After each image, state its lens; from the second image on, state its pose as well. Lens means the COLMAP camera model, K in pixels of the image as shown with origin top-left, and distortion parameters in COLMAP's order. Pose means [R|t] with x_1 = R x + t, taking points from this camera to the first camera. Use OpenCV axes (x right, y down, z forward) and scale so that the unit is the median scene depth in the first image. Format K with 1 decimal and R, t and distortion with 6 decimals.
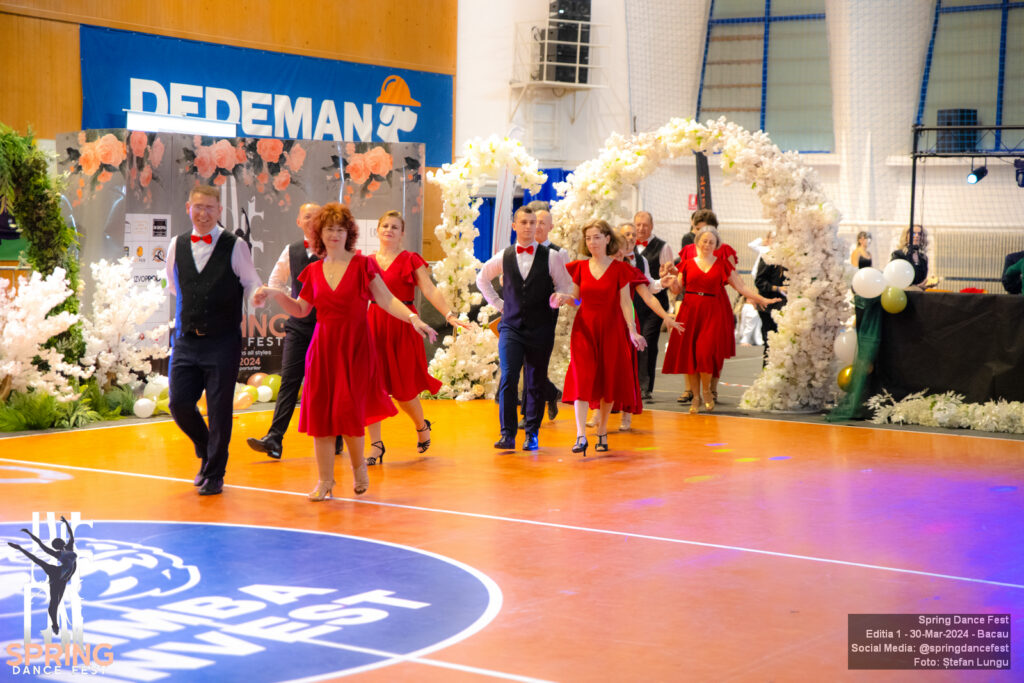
lens RADIAL K [[1973.6, 0, 515.2], [0, 1973.6, 342.8], [0, 0, 1]] dist [0.147820, 0.000000]
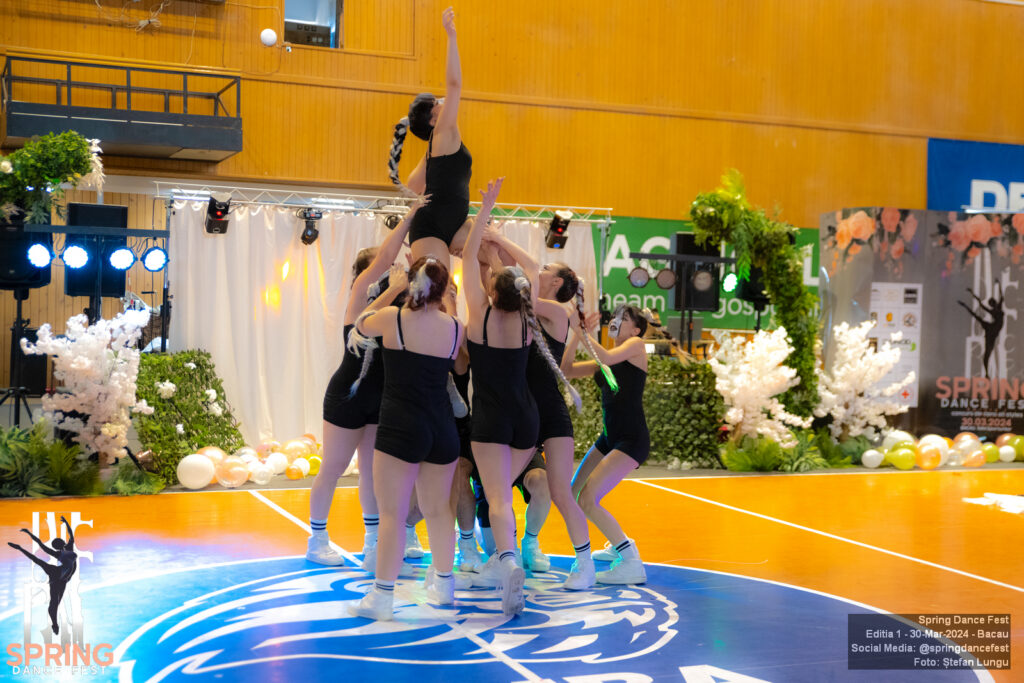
lens RADIAL K [[1407.5, 0, 547.2], [0, 1407.5, 338.1], [0, 0, 1]] dist [0.153292, 0.000000]
pose [[0.847372, 0.017261, -0.530719, 0.070771], [-0.042086, 0.998510, -0.034722, 0.001231], [0.529329, 0.051759, 0.846837, 0.231919]]
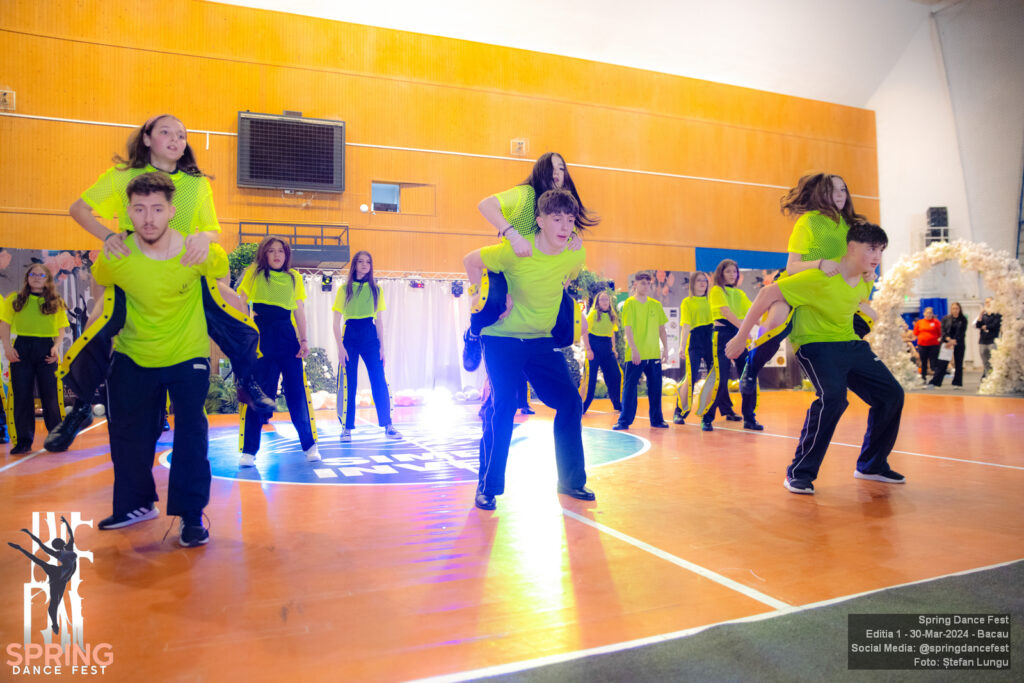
lens RADIAL K [[726.2, 0, 528.4], [0, 726.2, 334.3], [0, 0, 1]] dist [-0.052957, 0.015427]
pose [[0.840423, -0.047805, -0.539819, 0.128122], [-0.000029, 0.996098, -0.088256, 0.038931], [0.541931, 0.074188, 0.837142, 0.231178]]
